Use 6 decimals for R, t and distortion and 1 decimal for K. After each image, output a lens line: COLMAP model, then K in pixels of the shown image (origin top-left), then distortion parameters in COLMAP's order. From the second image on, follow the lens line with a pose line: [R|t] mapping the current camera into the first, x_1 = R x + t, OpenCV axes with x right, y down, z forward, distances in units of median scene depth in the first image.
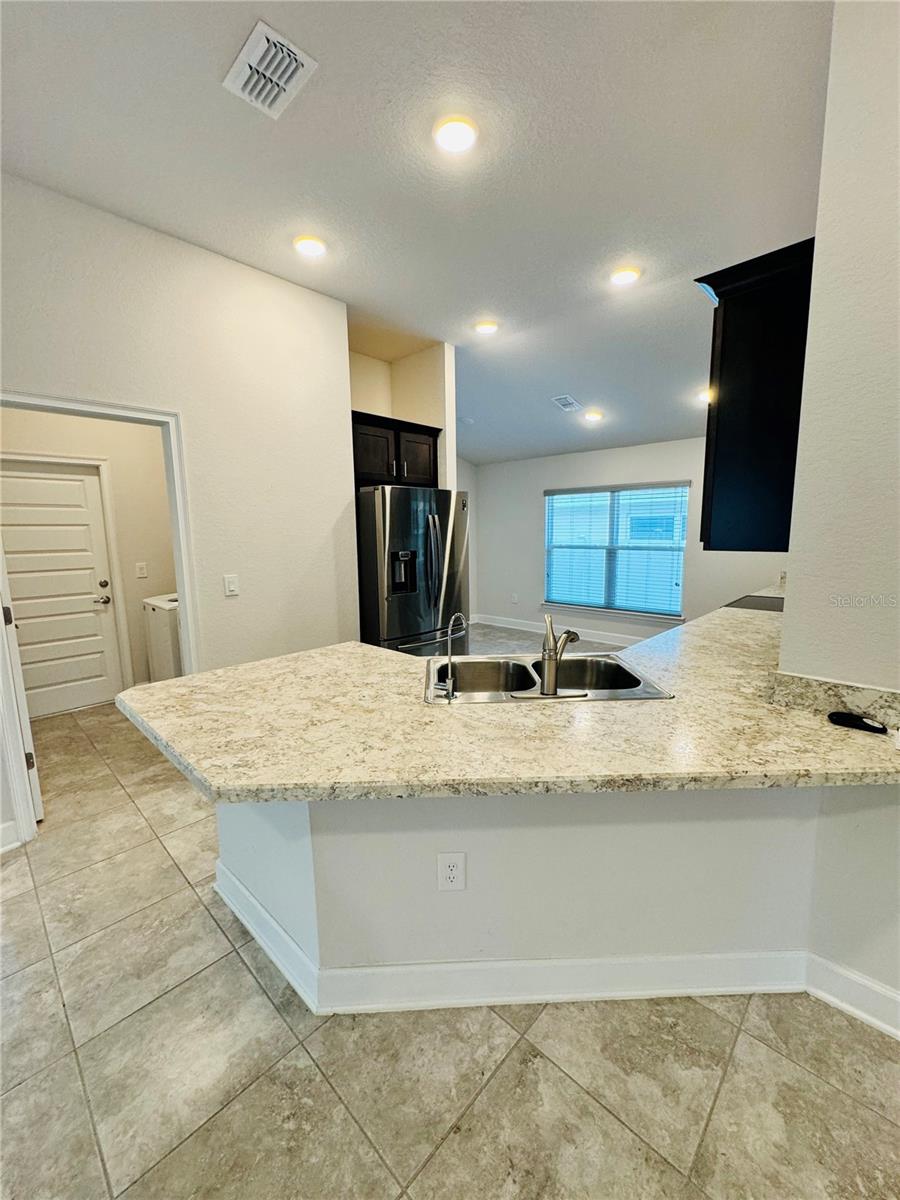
lens RADIAL K [[479.1, 0, 450.5], [0, 479.1, 603.1], [0, 0, 1]] dist [-0.001908, 0.000269]
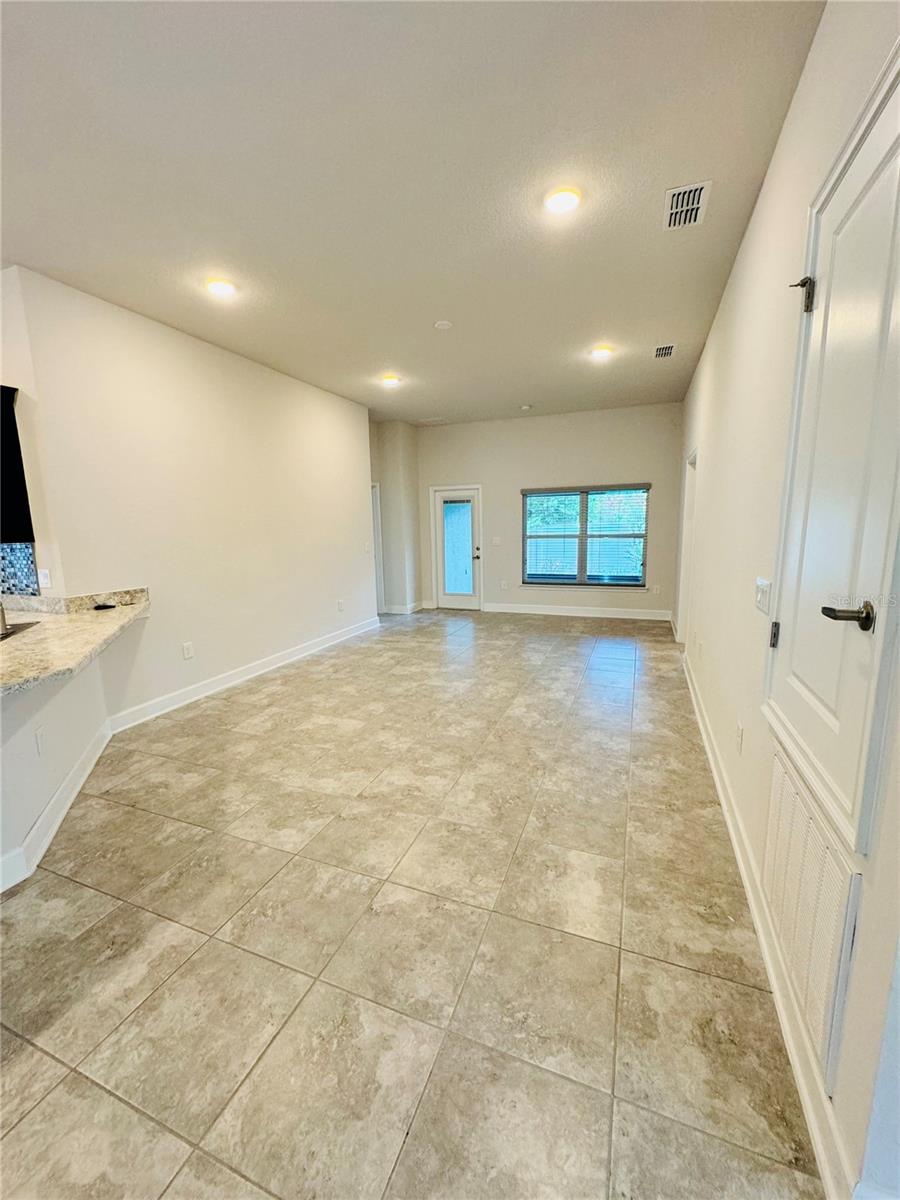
lens RADIAL K [[479.1, 0, 450.2], [0, 479.1, 603.3], [0, 0, 1]] dist [-0.001908, 0.000269]
pose [[-0.379211, -0.126515, 0.916620, -2.076553], [0.166267, 0.965169, 0.202001, 0.022748], [-0.910250, 0.229005, -0.344968, 0.206764]]
